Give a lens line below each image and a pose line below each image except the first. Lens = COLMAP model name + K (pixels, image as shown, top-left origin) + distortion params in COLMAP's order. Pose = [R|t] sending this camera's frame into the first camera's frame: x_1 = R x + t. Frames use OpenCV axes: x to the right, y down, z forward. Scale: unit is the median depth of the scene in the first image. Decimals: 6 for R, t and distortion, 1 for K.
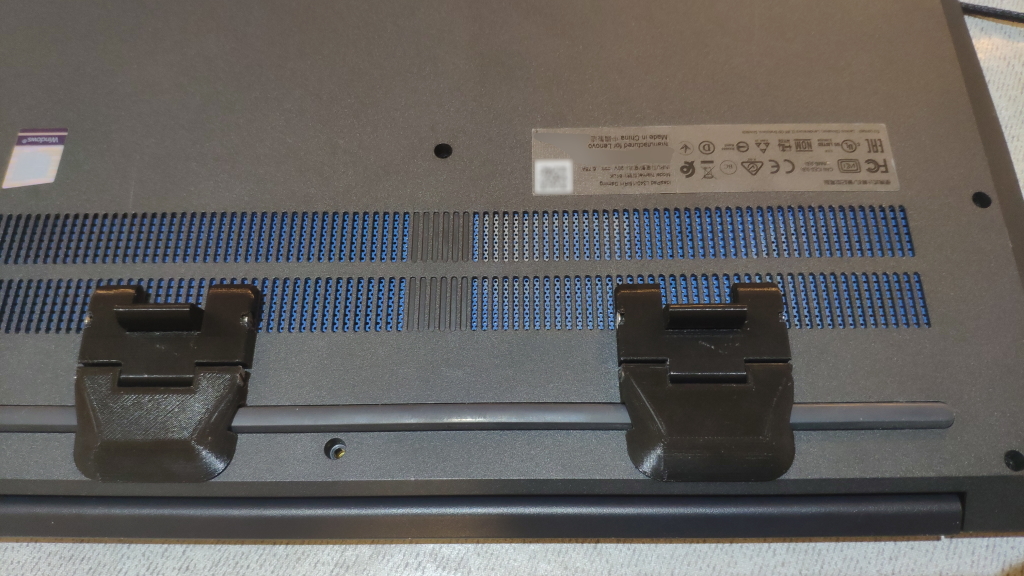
lens RADIAL K [[809.6, 0, 512.0], [0, 809.6, 288.0], [0, 0, 1]] dist [0.005937, -0.068004]
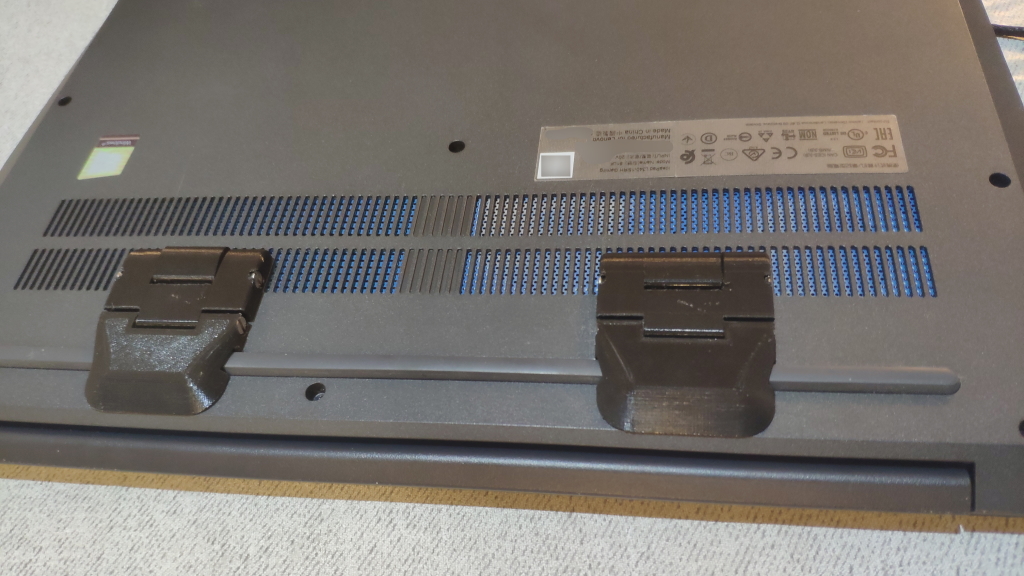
lens RADIAL K [[809.6, 0, 512.0], [0, 809.6, 288.0], [0, 0, 1]] dist [0.005937, -0.068004]
pose [[0.986217, 0.017327, -0.164545, 0.185727], [-0.047446, 0.982351, -0.180928, 0.228766], [0.158506, 0.186241, 0.969634, 0.012339]]
